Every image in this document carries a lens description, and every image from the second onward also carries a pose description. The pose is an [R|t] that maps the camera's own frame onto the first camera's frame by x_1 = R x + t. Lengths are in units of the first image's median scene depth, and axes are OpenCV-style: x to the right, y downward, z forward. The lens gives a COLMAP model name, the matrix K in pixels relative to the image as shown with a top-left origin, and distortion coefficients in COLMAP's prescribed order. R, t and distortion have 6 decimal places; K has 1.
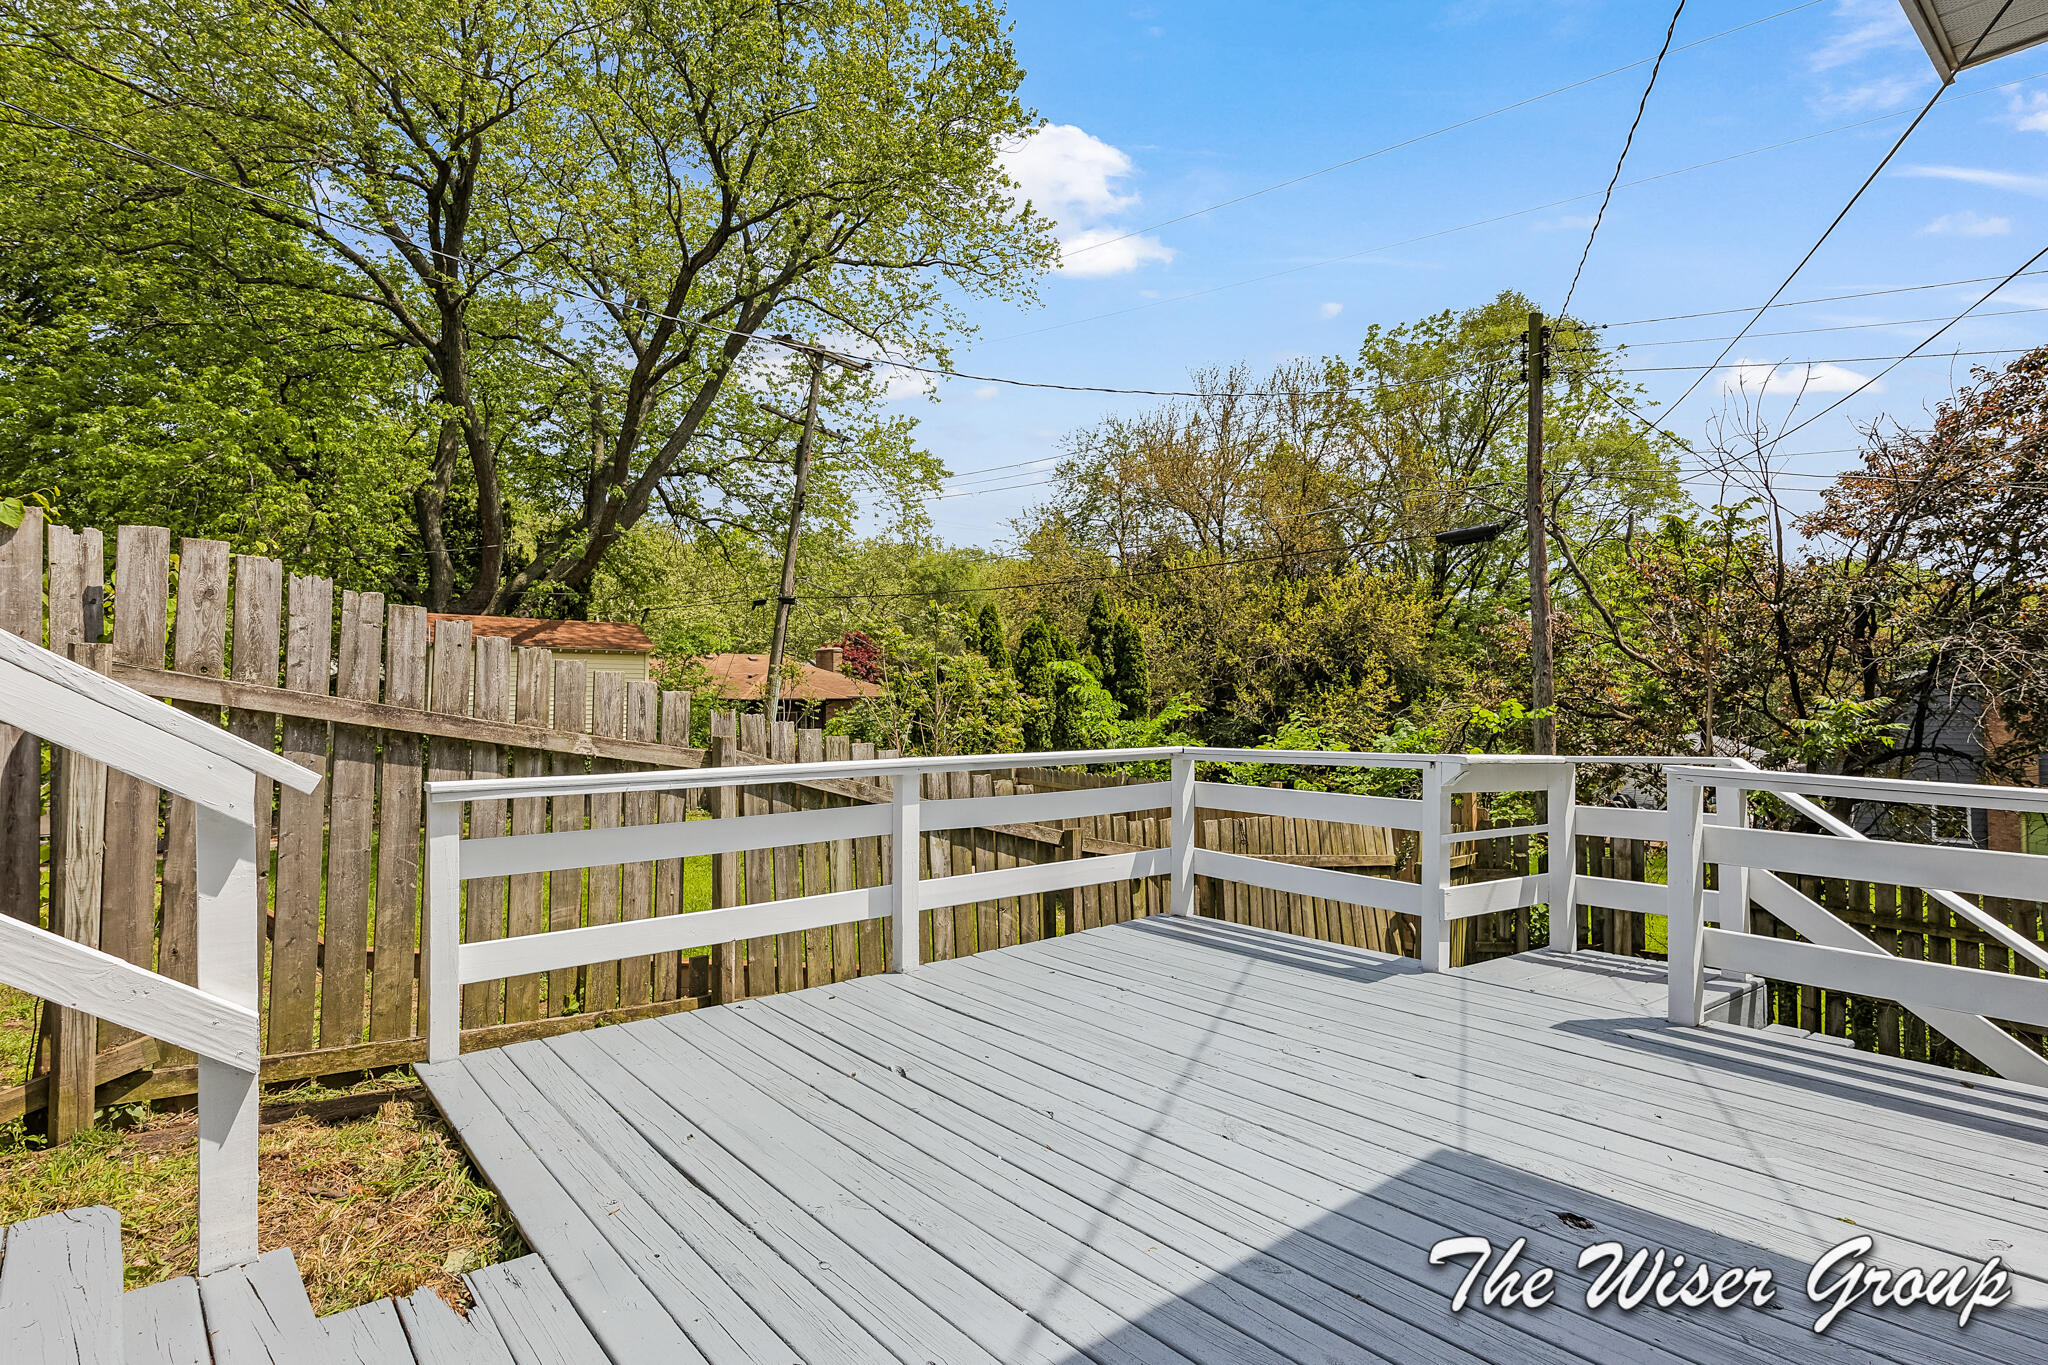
lens RADIAL K [[1081.3, 0, 1024.0], [0, 1081.3, 682.5], [0, 0, 1]] dist [0.016093, 0.000563]
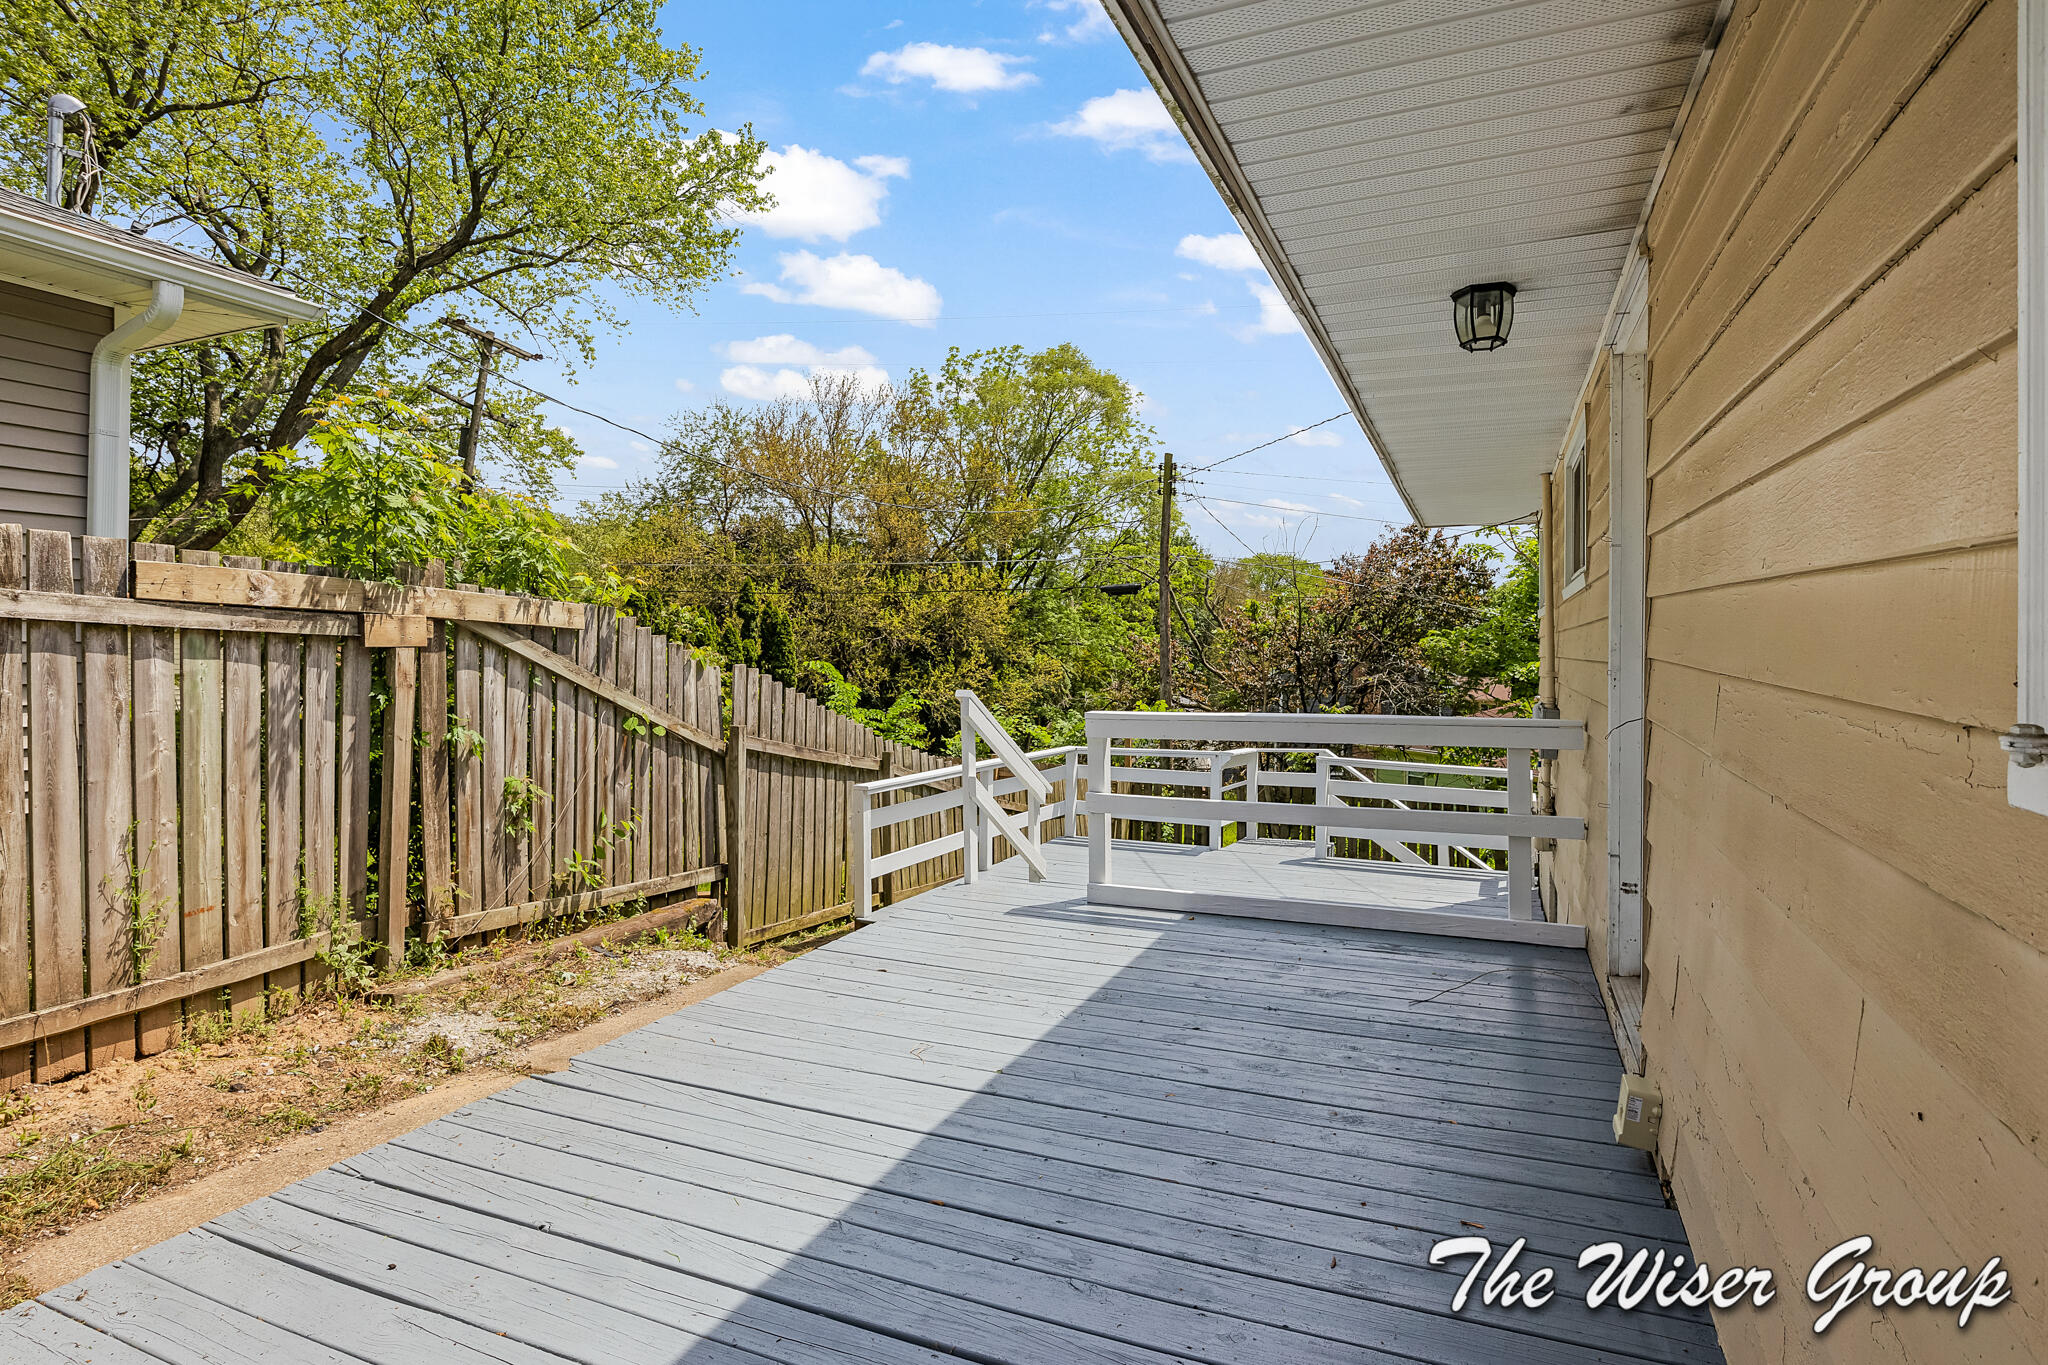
lens RADIAL K [[1081.3, 0, 1024.0], [0, 1081.3, 682.5], [0, 0, 1]] dist [0.016093, 0.000563]
pose [[0.906110, -0.001486, 0.423040, -0.134982], [-0.015093, 0.999244, 0.035837, -0.021915], [-0.422773, -0.038857, 0.905402, -0.121437]]
